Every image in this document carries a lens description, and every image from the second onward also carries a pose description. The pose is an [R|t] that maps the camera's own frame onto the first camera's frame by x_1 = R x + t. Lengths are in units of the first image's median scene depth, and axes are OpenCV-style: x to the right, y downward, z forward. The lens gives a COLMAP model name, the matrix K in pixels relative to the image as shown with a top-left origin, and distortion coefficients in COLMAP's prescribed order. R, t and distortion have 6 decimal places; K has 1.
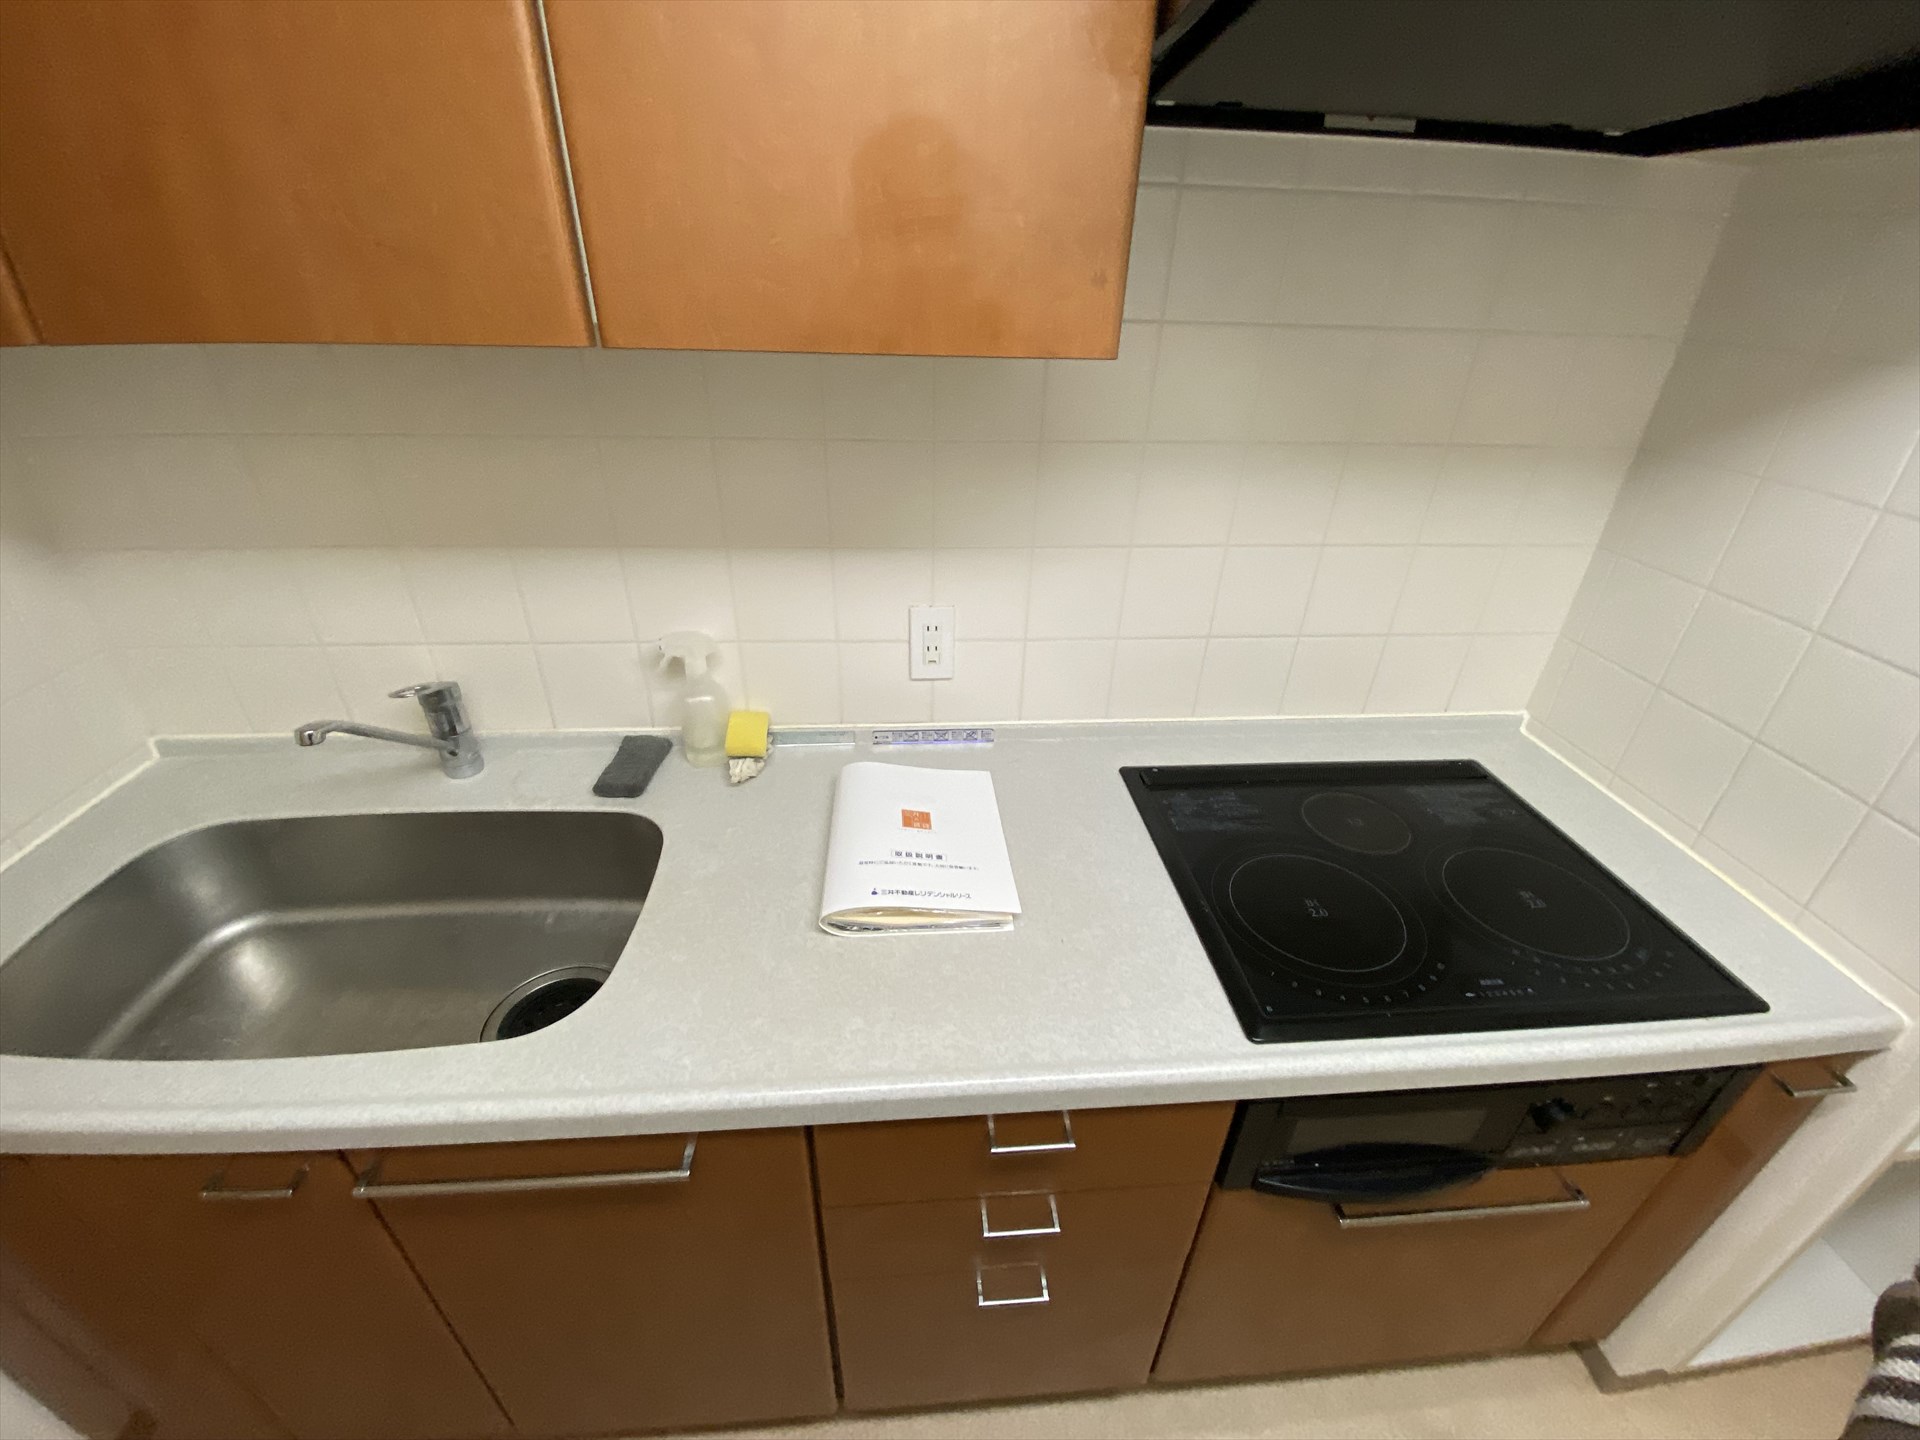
lens RADIAL K [[774.6, 0, 967.7], [0, 774.6, 726.0], [0, 0, 1]] dist [0.004198, -0.000797]
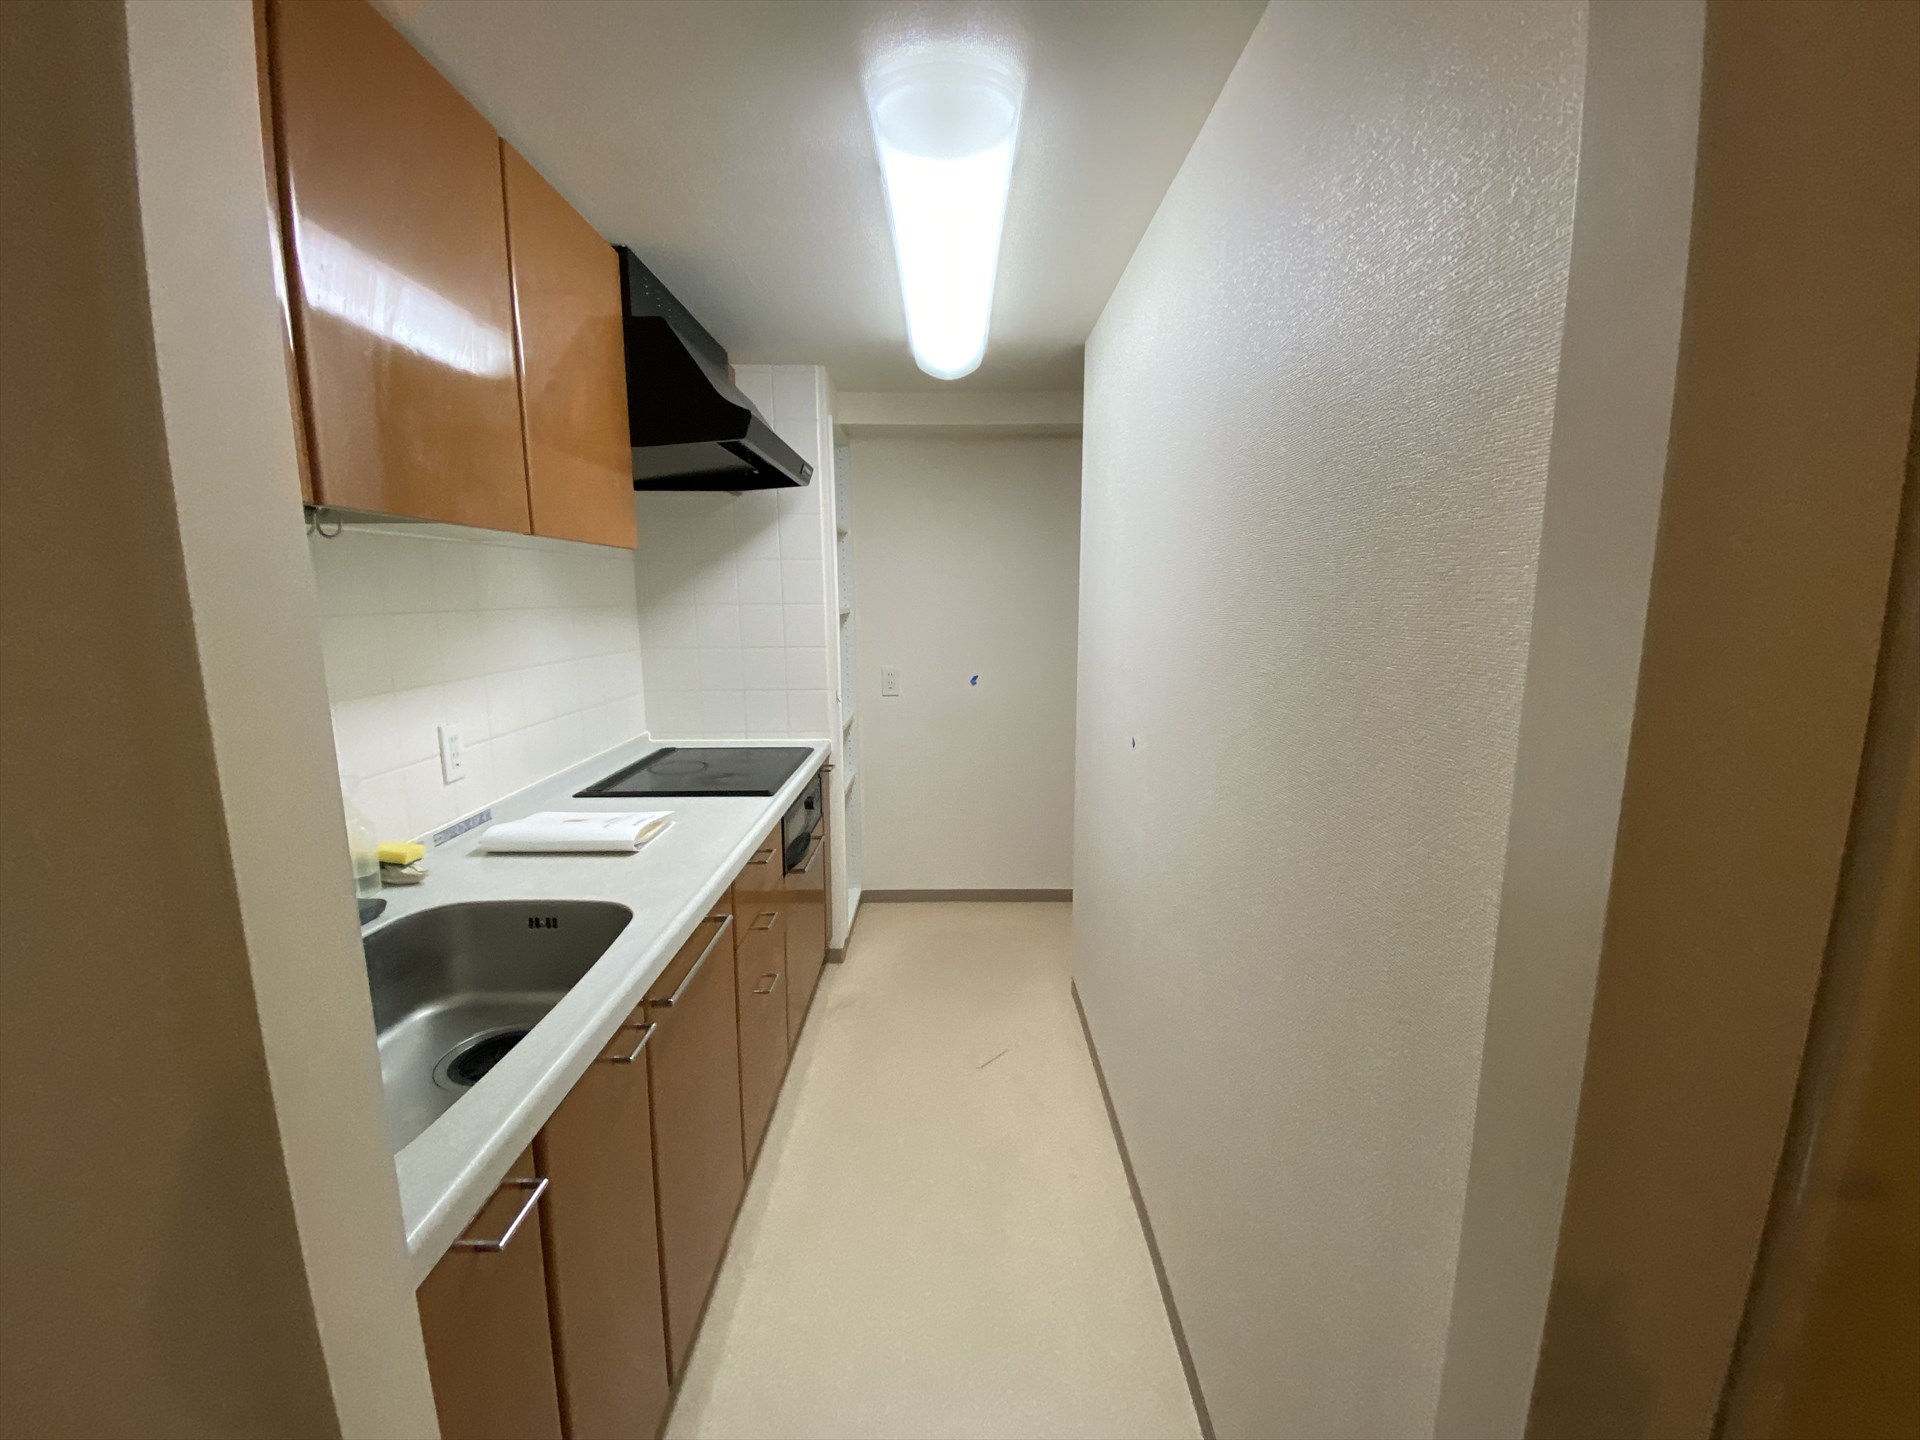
lens RADIAL K [[774.6, 0, 969.0], [0, 774.6, 721.0], [0, 0, 1]] dist [0.004198, -0.000797]
pose [[0.069420, -0.193929, 0.978556, -1.308518], [0.495450, 0.858096, 0.134908, 0.112591], [-0.865858, 0.475460, 0.155651, -0.031443]]
